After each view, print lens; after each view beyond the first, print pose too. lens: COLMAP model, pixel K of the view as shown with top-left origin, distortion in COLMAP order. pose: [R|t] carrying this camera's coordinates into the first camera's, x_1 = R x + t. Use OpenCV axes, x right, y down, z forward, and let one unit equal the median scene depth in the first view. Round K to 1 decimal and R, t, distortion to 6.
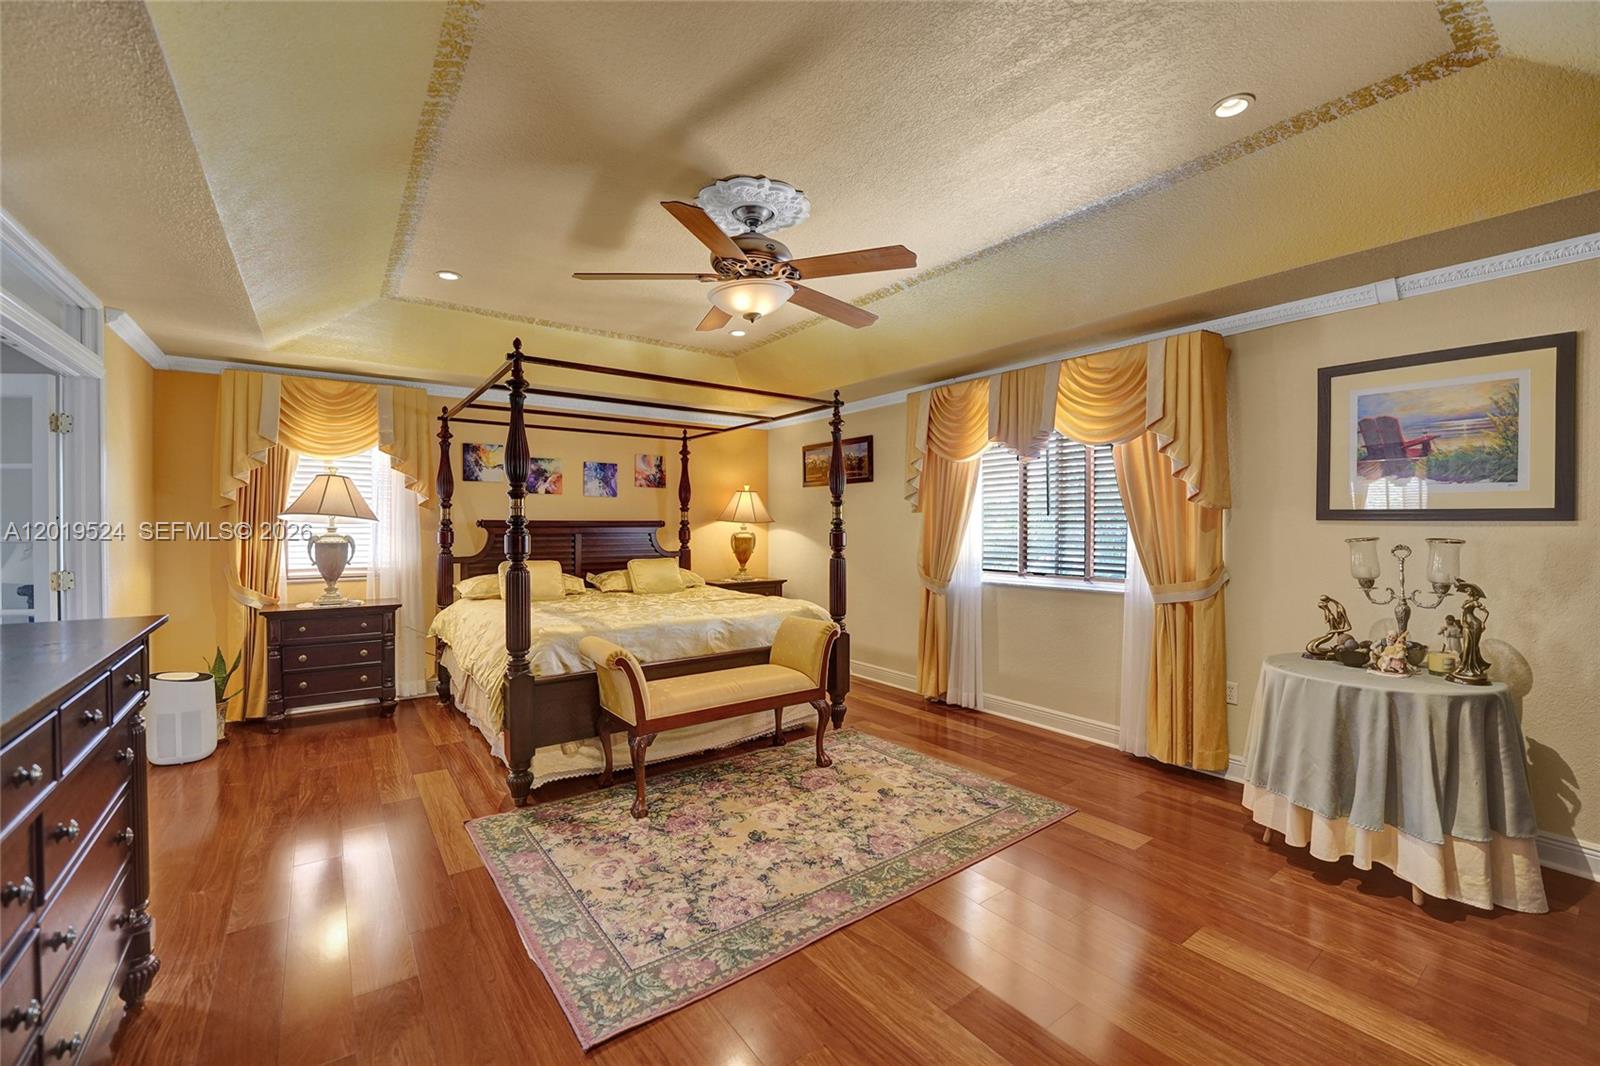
lens RADIAL K [[655.4, 0, 800.4], [0, 655.4, 532.5], [0, 0, 1]] dist [-0.025058, 0.000845]
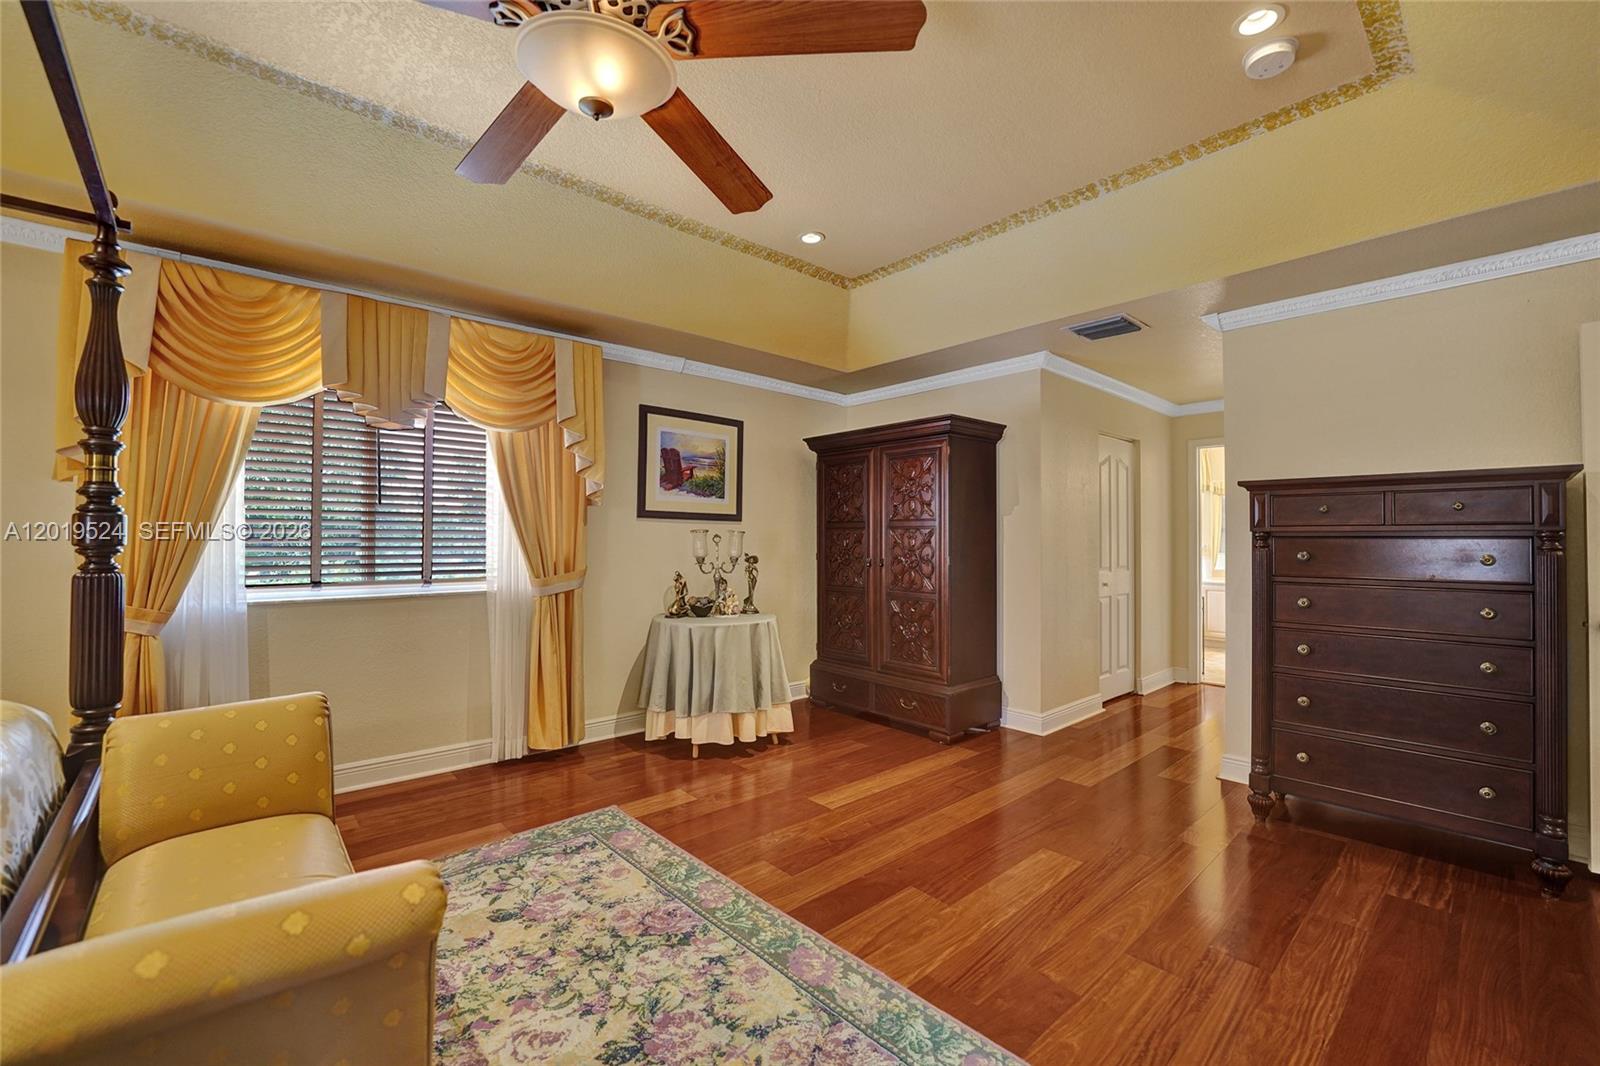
lens RADIAL K [[651.4, 0, 791.6], [0, 651.4, 530.5], [0, 0, 1]] dist [-0.024080, 0.000362]
pose [[-0.086500, 0.013922, 0.996155, -0.598301], [0.007897, 0.999881, -0.013288, 0.029174], [-0.996221, 0.006717, -0.086600, 0.858353]]
